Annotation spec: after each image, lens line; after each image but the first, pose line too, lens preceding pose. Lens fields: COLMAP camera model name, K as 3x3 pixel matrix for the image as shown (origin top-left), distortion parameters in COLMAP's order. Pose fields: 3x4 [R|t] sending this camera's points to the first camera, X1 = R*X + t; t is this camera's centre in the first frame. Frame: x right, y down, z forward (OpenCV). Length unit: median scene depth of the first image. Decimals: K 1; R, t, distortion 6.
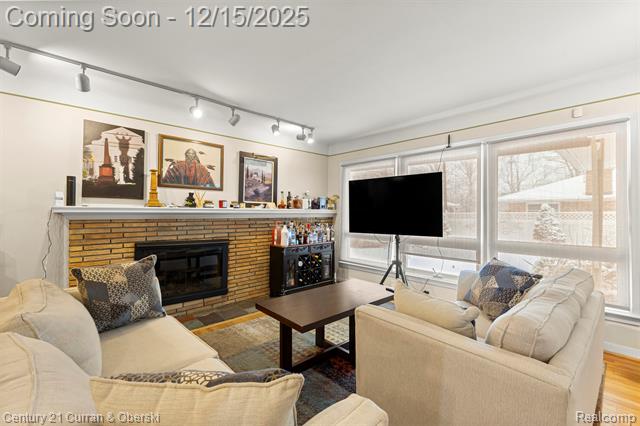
lens RADIAL K [[279.7, 0, 321.2], [0, 279.7, 209.6], [0, 0, 1]] dist [0.007162, -0.001197]
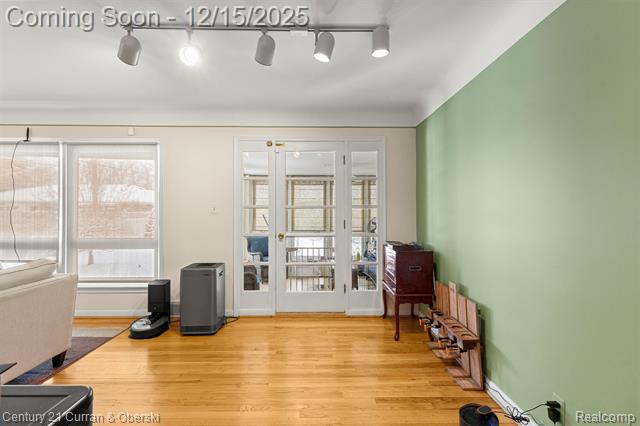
lens RADIAL K [[279.7, 0, 318.6], [0, 279.7, 210.3], [0, 0, 1]] dist [0.007162, -0.001197]
pose [[0.670469, -0.000633, 0.741937, 0.402774], [-0.005238, 0.999971, 0.005587, -0.003234], [-0.741919, -0.007632, 0.670446, -0.343263]]
